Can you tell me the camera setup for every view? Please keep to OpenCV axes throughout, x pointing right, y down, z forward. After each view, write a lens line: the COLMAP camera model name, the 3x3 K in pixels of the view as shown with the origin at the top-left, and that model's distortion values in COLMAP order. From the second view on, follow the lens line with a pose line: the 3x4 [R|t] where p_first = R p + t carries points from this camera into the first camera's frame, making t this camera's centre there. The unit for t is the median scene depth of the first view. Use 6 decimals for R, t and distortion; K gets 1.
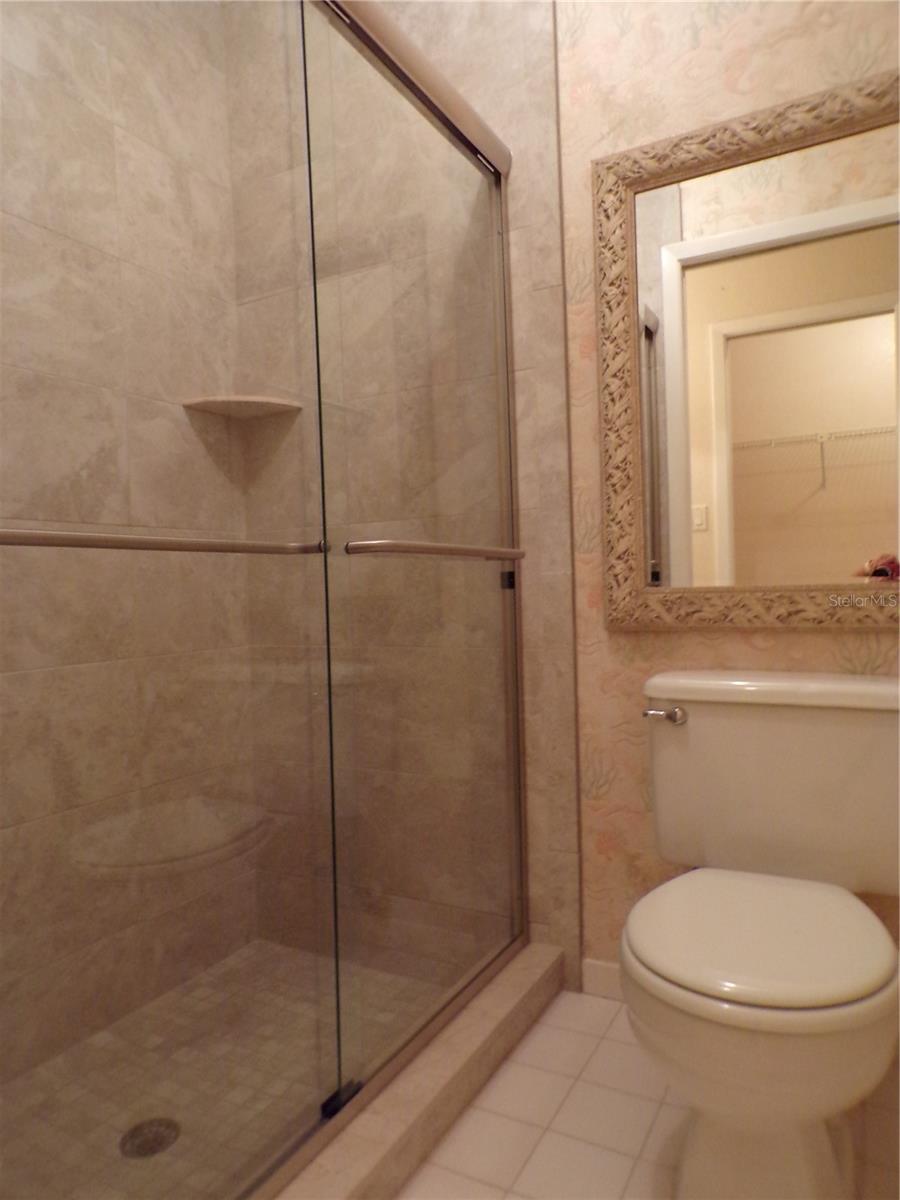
lens RADIAL K [[811.4, 0, 437.8], [0, 811.4, 664.1], [0, 0, 1]] dist [-0.004111, 0.022733]
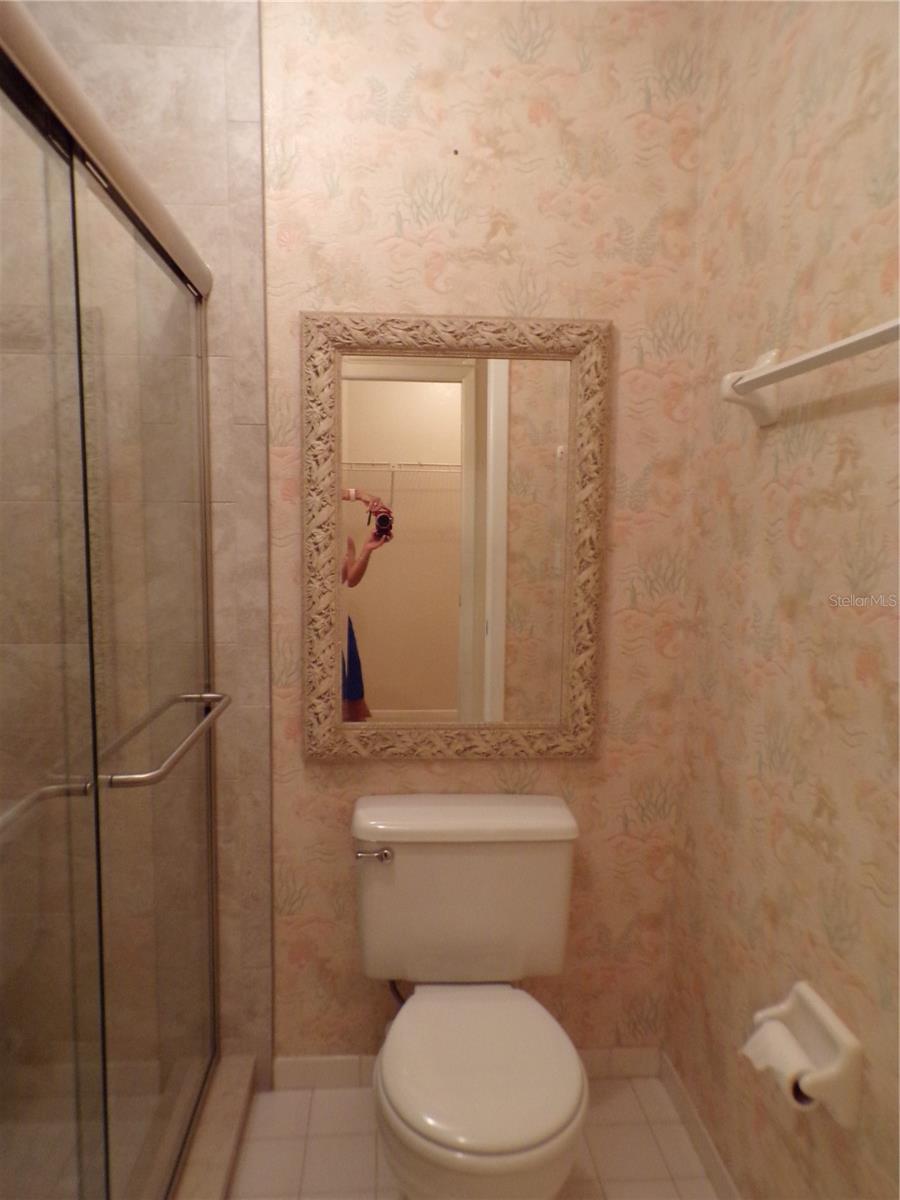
lens RADIAL K [[811.4, 0, 460.3], [0, 811.4, 692.4], [0, 0, 1]] dist [-0.004111, 0.022733]
pose [[0.834898, -0.042999, 0.548723, -0.203046], [-0.005527, 0.996239, 0.086477, -0.234056], [-0.550378, -0.075232, 0.831520, 0.033822]]
